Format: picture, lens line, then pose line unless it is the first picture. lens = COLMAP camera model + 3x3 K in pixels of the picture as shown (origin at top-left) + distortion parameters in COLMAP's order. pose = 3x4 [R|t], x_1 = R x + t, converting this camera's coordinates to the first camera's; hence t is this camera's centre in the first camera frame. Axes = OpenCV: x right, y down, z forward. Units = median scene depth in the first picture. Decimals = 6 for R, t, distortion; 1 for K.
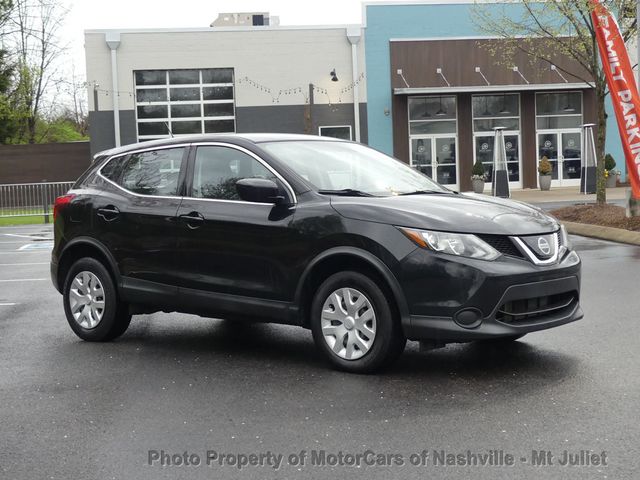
lens RADIAL K [[1117.2, 0, 318.8], [0, 1117.2, 239.4], [0, 0, 1]] dist [-0.009562, 0.000000]
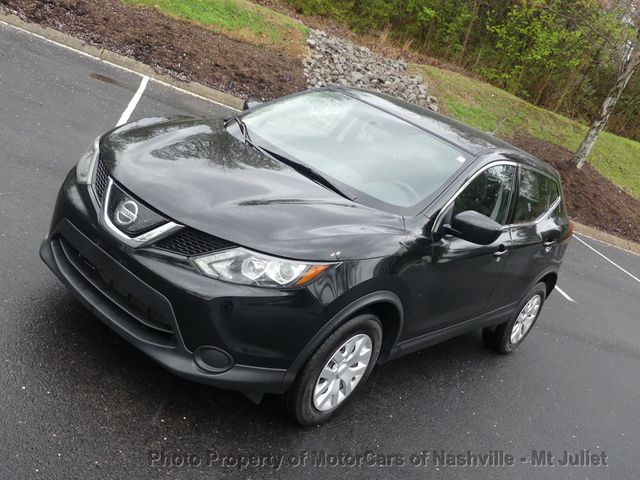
lens RADIAL K [[720.8, 0, 323.0], [0, 720.8, 238.9], [0, 0, 1]] dist [-0.022398, 0.000000]
pose [[0.040873, 0.322374, -0.945729, 0.623251], [-0.412481, 0.867544, 0.277896, -0.154266], [0.910049, 0.378737, 0.168432, 0.995716]]
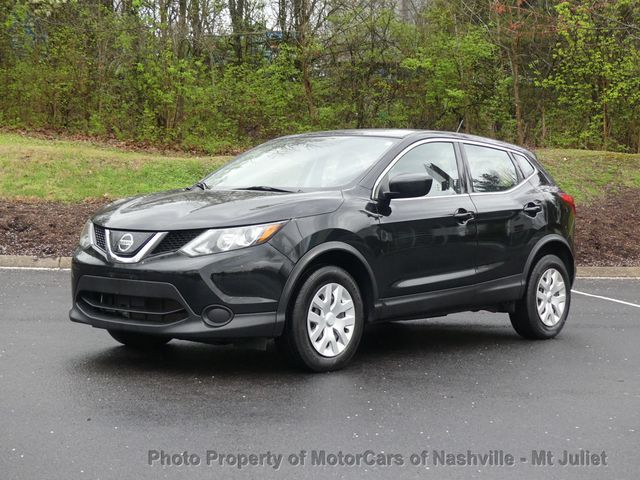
lens RADIAL K [[1215.7, 0, 318.0], [0, 1215.7, 238.9], [0, 0, 1]] dist [-0.049840, 0.000000]
pose [[0.011779, 0.057195, -0.998294, 1.181627], [-0.075460, 0.995567, 0.056148, -0.064869], [0.997079, 0.074670, 0.016042, 1.094218]]
